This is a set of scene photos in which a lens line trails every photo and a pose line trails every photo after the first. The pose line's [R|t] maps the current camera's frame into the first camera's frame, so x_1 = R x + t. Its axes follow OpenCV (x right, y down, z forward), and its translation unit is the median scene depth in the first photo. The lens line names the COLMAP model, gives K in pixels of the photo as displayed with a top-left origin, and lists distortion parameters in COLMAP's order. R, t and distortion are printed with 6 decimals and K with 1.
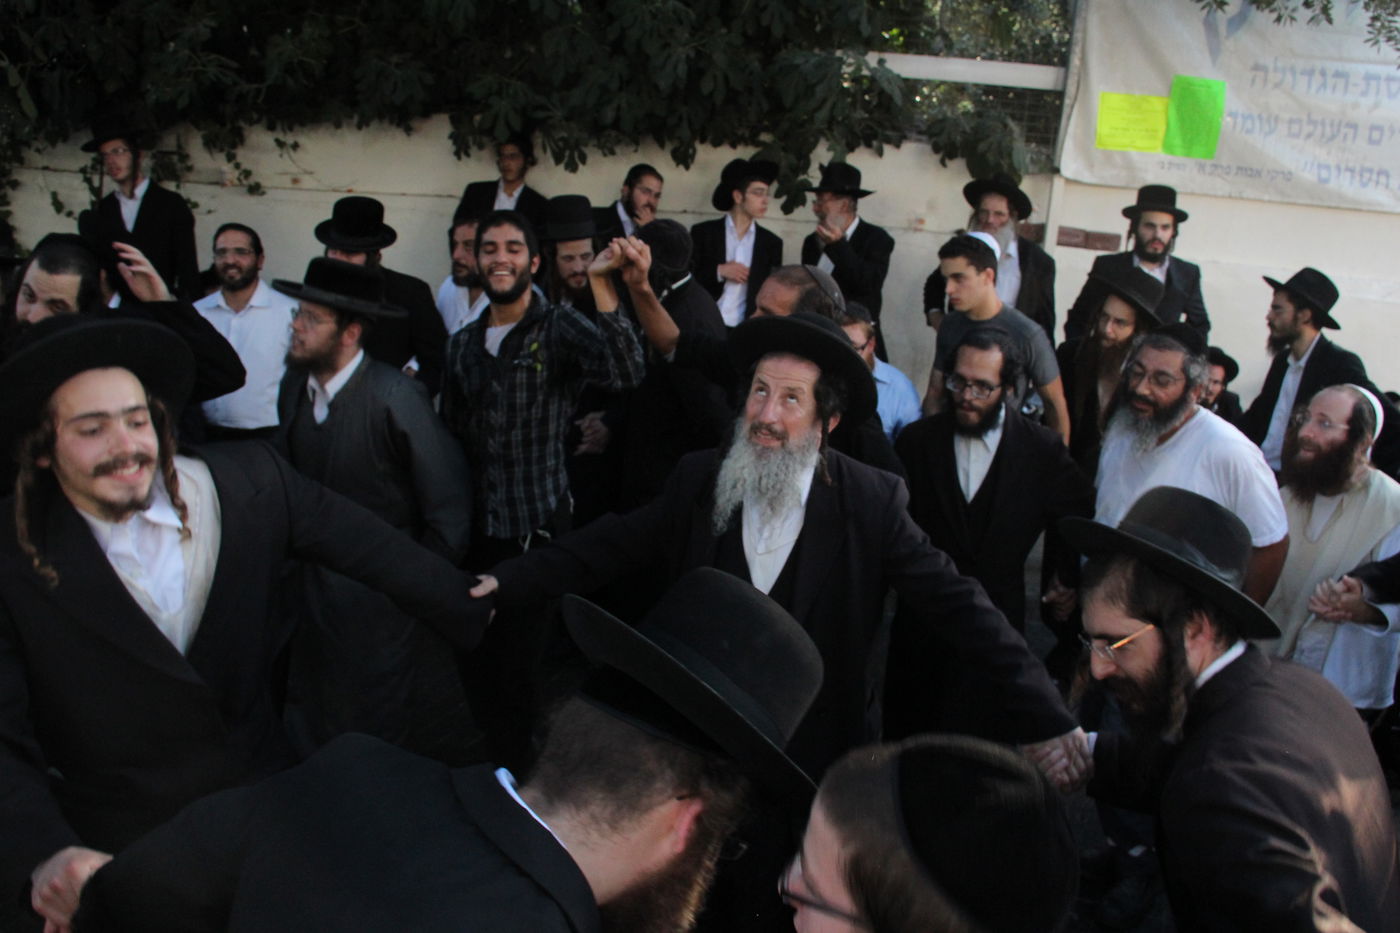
lens RADIAL K [[1173.9, 0, 725.5], [0, 1173.9, 472.5], [0, 0, 1]] dist [-0.195889, 0.167076]
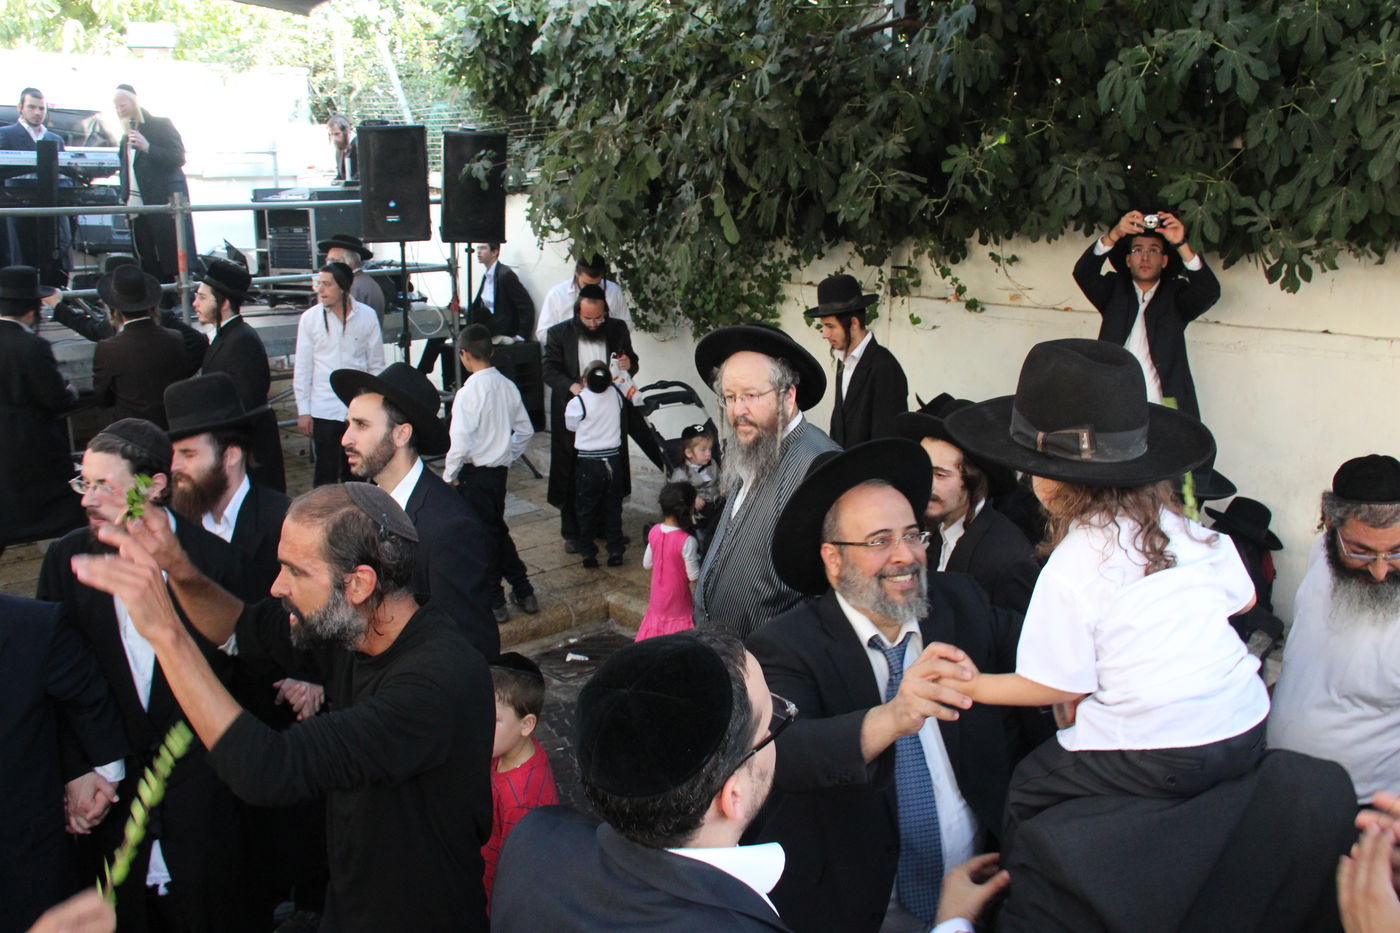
lens RADIAL K [[1173.9, 0, 725.5], [0, 1173.9, 472.5], [0, 0, 1]] dist [-0.195889, 0.167076]
pose [[0.680209, 0.087582, -0.727767, 0.177480], [-0.145710, 0.989179, -0.017148, -0.073581], [0.718390, 0.117707, 0.685610, 0.227710]]
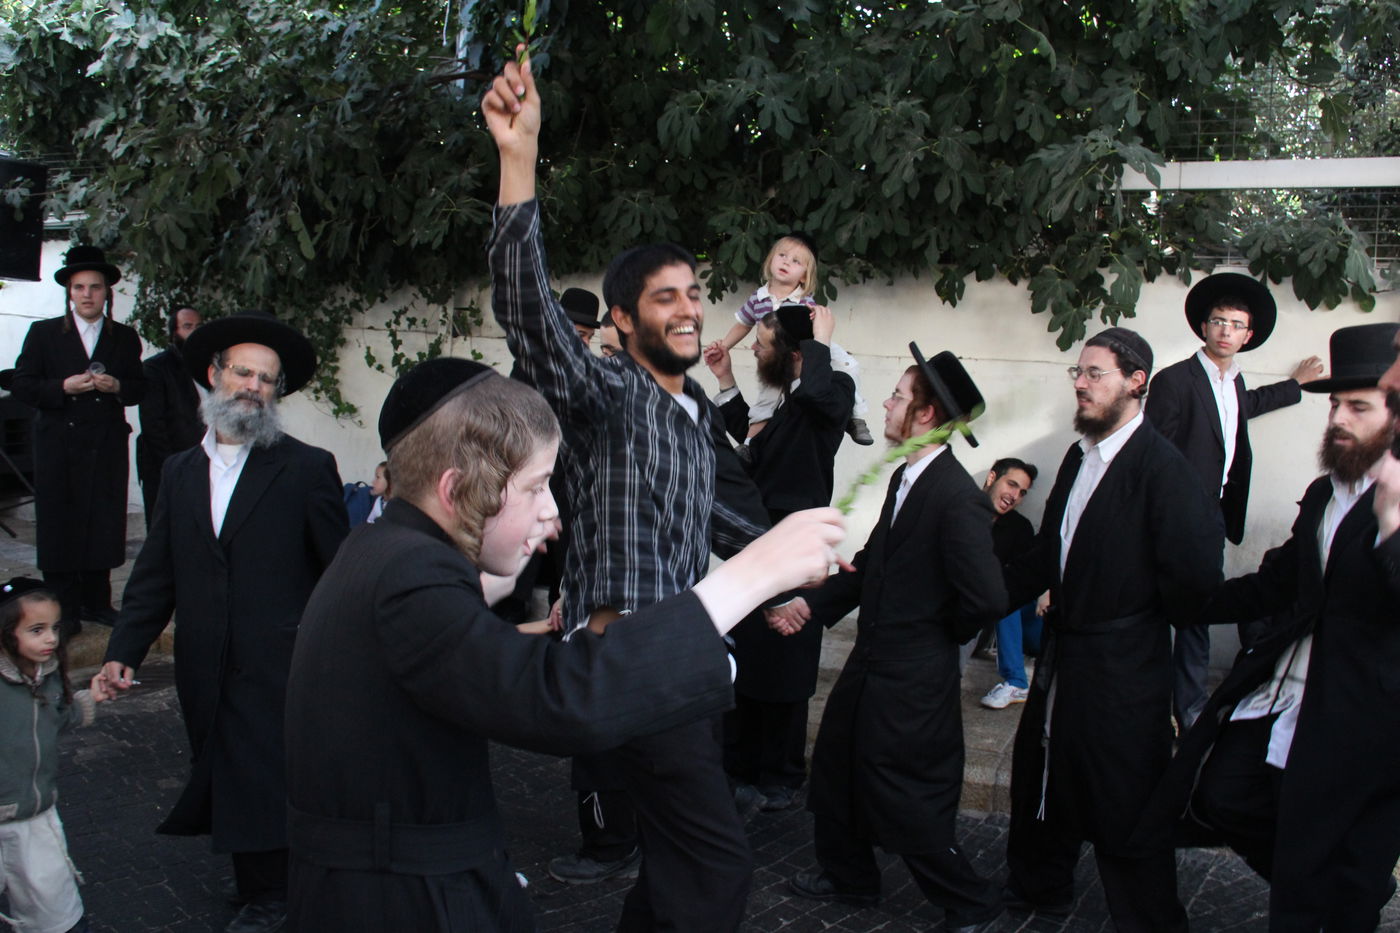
lens RADIAL K [[1173.9, 0, 725.5], [0, 1173.9, 472.5], [0, 0, 1]] dist [-0.195889, 0.167076]
pose [[0.914727, 0.010394, -0.403938, 0.177529], [-0.097325, 0.975906, -0.195283, 0.054150], [0.392176, 0.217944, 0.893699, 0.186350]]
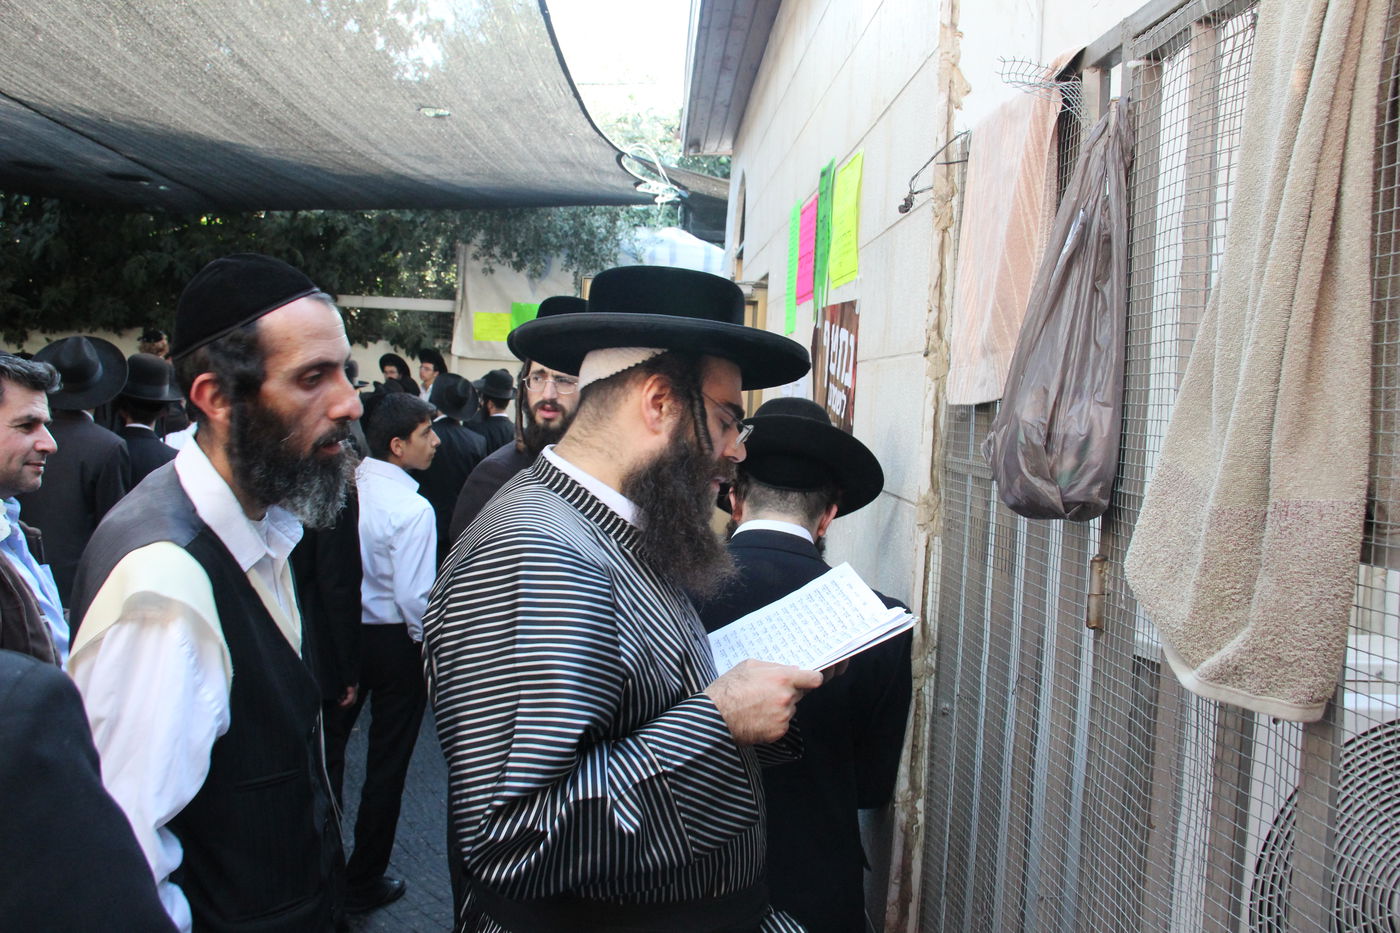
lens RADIAL K [[1376.8, 0, 732.2], [0, 1376.8, 468.5], [0, 0, 1]] dist [-0.134251, 0.286777]
pose [[0.996004, -0.012382, 0.088447, 0.597593], [0.030422, 0.978153, -0.205650, 0.463414], [-0.083968, 0.207519, 0.974621, -1.392235]]
